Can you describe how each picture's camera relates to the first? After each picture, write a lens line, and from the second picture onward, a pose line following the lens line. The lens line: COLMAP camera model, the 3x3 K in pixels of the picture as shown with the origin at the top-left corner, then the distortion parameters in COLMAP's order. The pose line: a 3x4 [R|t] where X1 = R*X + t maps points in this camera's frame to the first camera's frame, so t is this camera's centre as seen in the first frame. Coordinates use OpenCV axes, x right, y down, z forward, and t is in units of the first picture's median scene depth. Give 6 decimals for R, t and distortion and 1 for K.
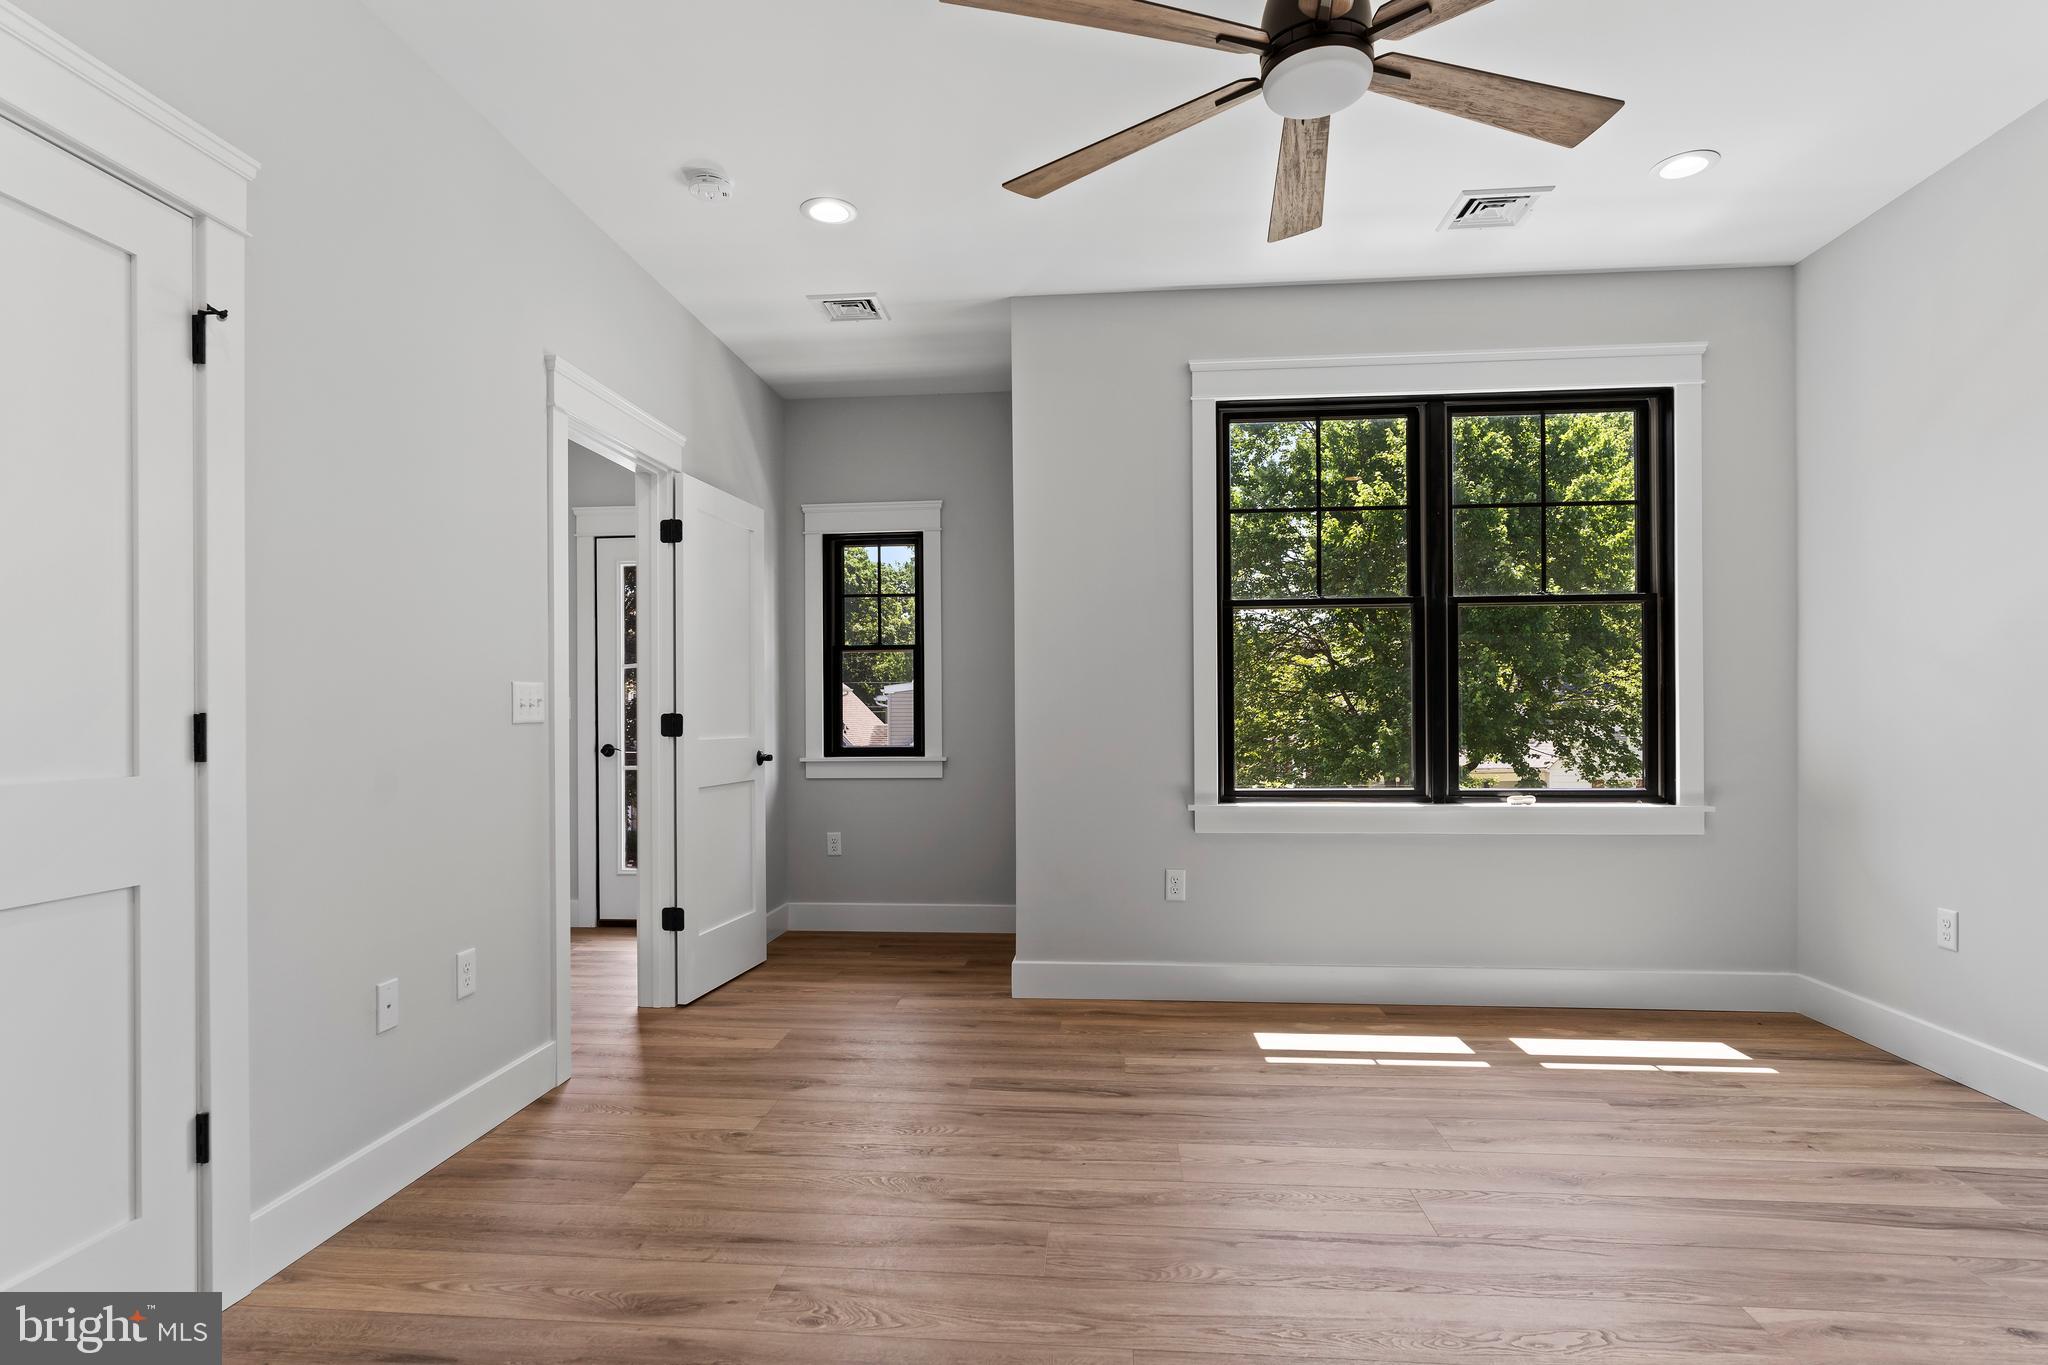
lens RADIAL K [[1046.5, 0, 1018.9], [0, 1046.5, 703.4], [0, 0, 1]] dist [-0.009016, 0.002810]
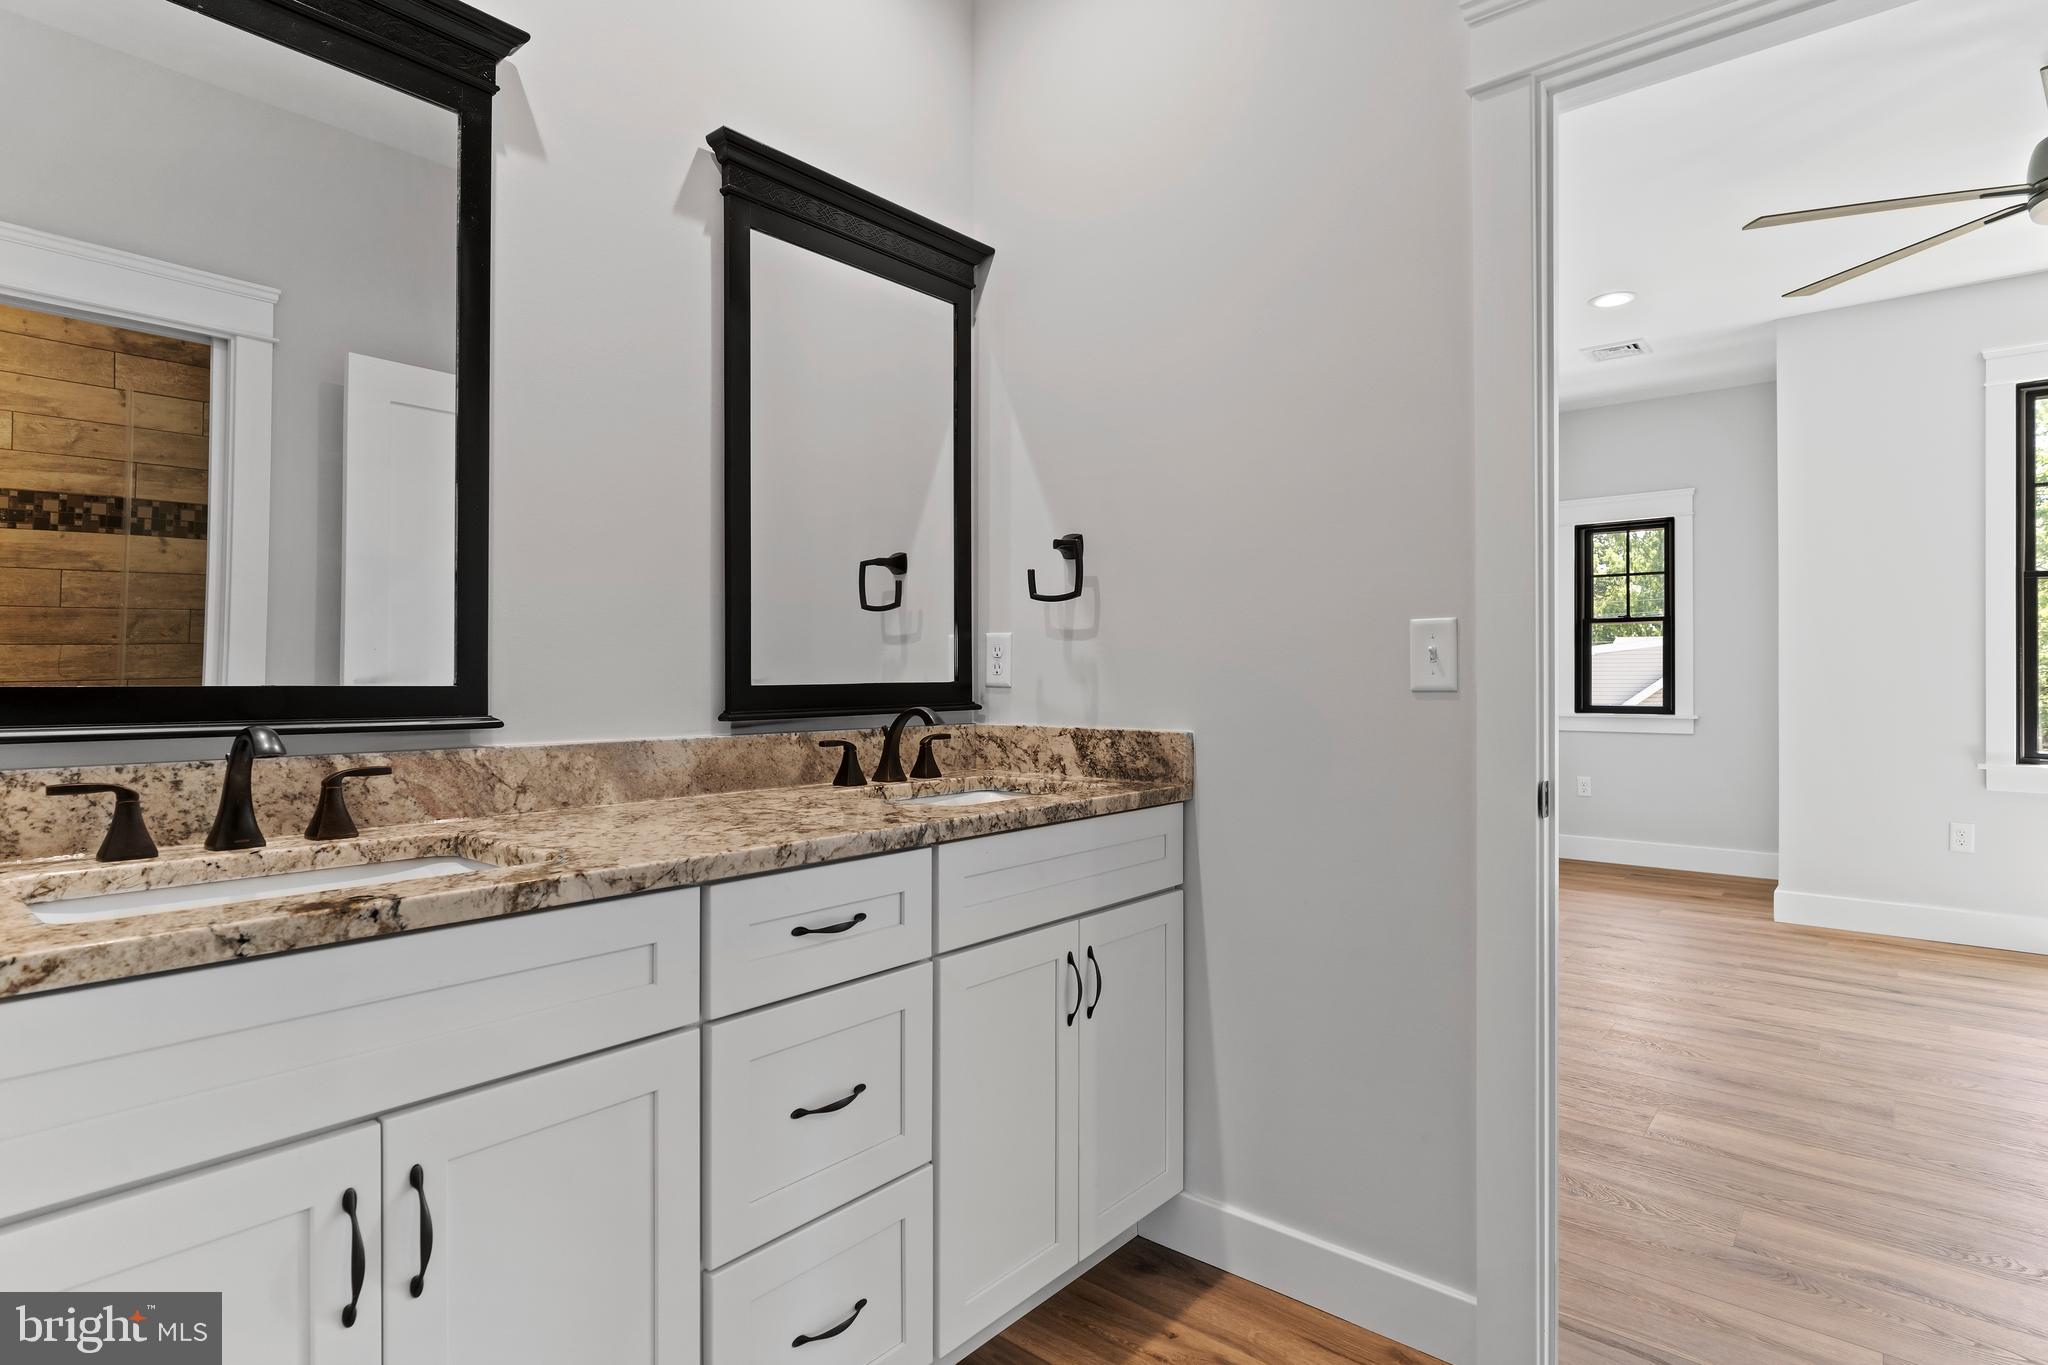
lens RADIAL K [[1040.9, 0, 1013.9], [0, 1040.9, 676.3], [0, 0, 1]] dist [-0.008356, 0.002343]
pose [[0.814589, 0.003501, -0.580028, -0.028852], [0.002775, 0.999947, 0.009931, -0.006180], [0.580032, -0.009699, 0.814536, -0.445110]]
